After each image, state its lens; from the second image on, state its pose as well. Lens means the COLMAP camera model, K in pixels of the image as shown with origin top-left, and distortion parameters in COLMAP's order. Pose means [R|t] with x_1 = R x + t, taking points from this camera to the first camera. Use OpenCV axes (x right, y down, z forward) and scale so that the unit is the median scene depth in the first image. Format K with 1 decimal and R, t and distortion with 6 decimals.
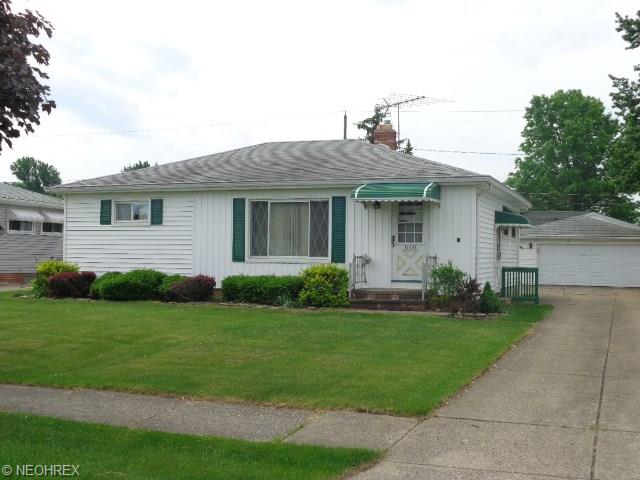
lens RADIAL K [[794.4, 0, 318.6], [0, 794.4, 245.4], [0, 0, 1]] dist [-0.023043, 0.000000]
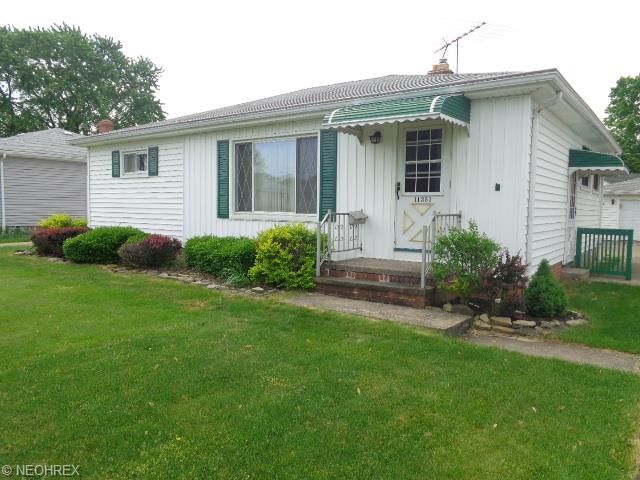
lens RADIAL K [[485.6, 0, 321.6], [0, 485.6, 244.9], [0, 0, 1]] dist [-0.008785, 0.033313]
pose [[0.964929, 0.022640, -0.261533, 0.135083], [-0.000255, 0.996355, 0.085308, 0.005272], [0.262511, -0.082250, 0.961417, 0.563590]]
